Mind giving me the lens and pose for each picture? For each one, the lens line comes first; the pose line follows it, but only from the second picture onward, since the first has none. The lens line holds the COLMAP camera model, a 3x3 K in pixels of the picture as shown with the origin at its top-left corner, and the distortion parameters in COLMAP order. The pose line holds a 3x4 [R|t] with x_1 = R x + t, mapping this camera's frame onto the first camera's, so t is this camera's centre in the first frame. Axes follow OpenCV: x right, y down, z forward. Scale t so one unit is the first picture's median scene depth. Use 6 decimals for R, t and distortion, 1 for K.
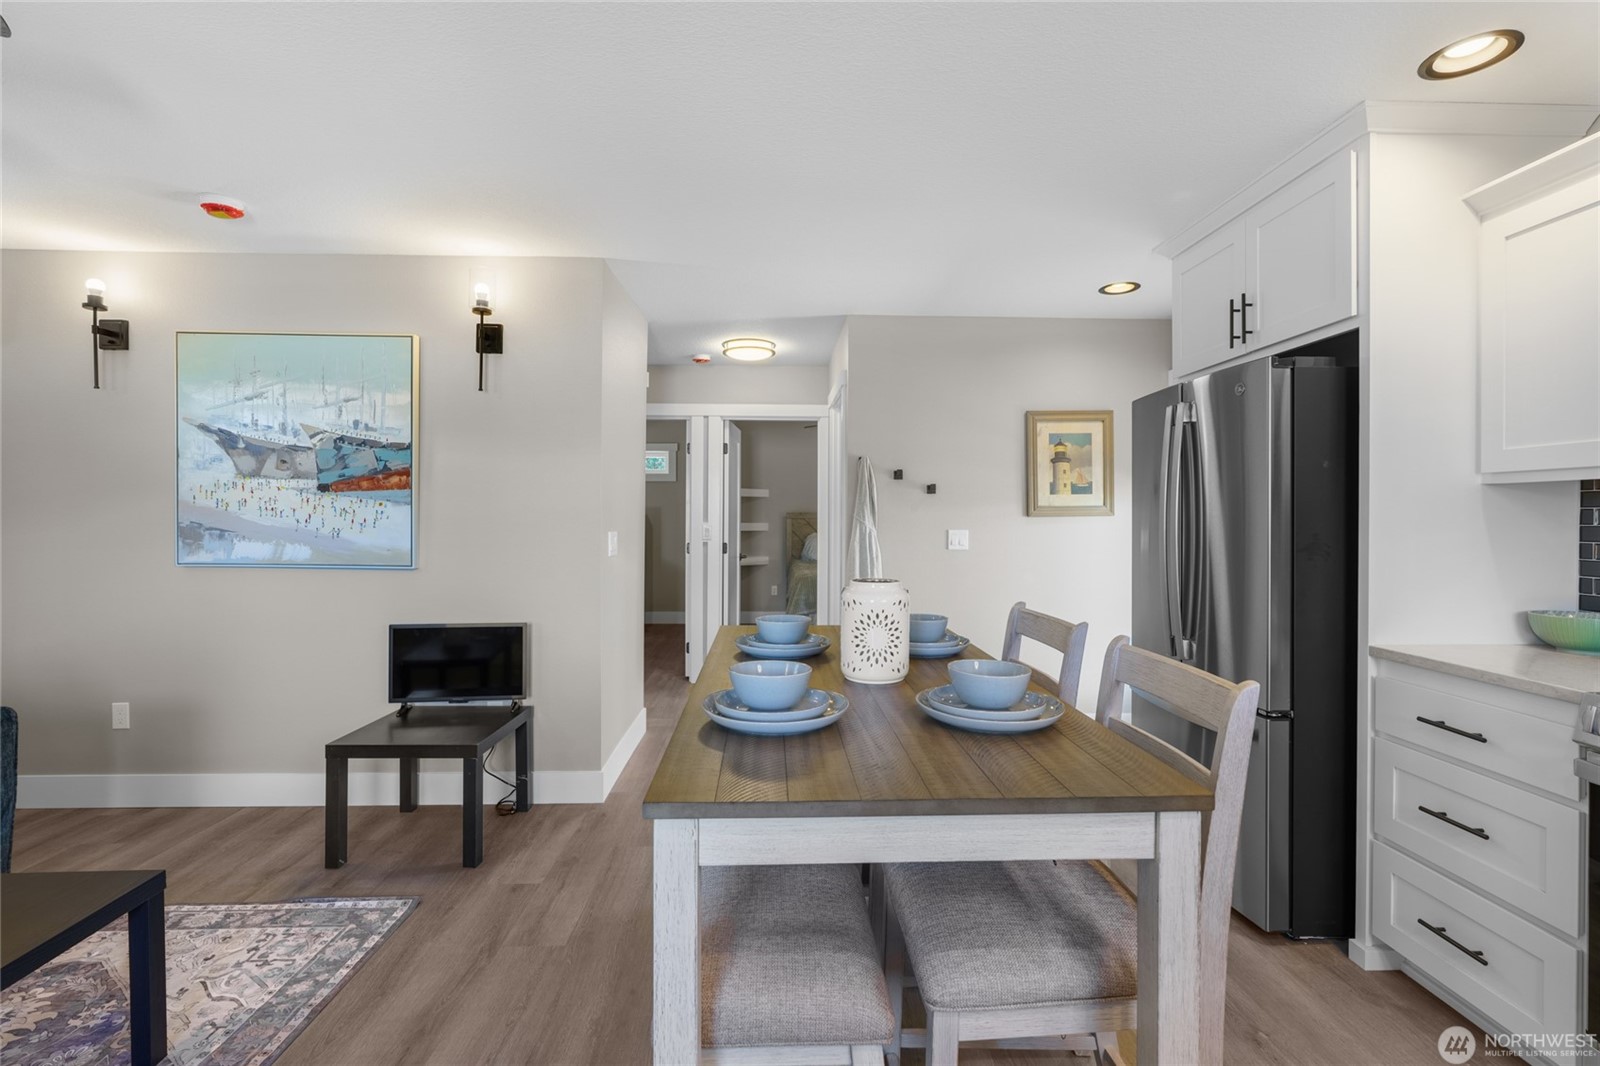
lens RADIAL K [[713.4, 0, 797.1], [0, 713.4, 522.6], [0, 0, 1]] dist [-0.004371, 0.001583]
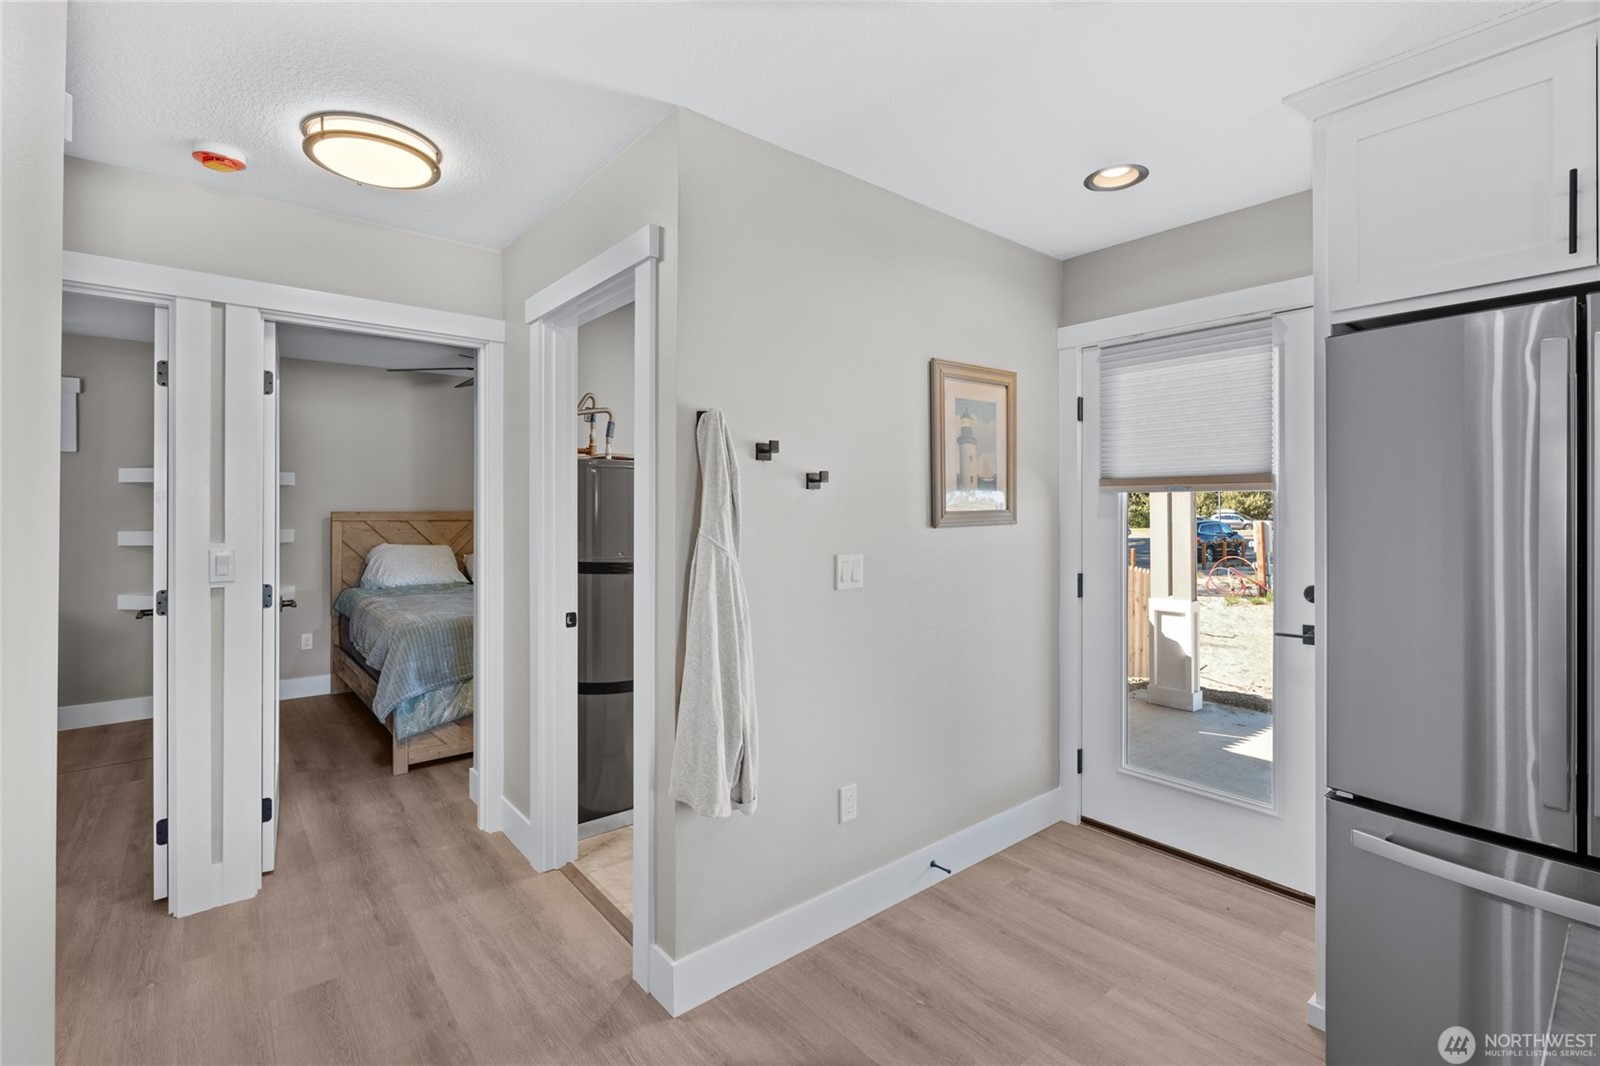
lens RADIAL K [[713.4, 0, 787.6], [0, 713.4, 508.9], [0, 0, 1]] dist [-0.004371, 0.001583]
pose [[0.791603, -0.003656, 0.611025, -0.158659], [0.006113, 0.999979, -0.001937, -0.024295], [-0.611006, 0.005269, 0.791609, 0.584504]]
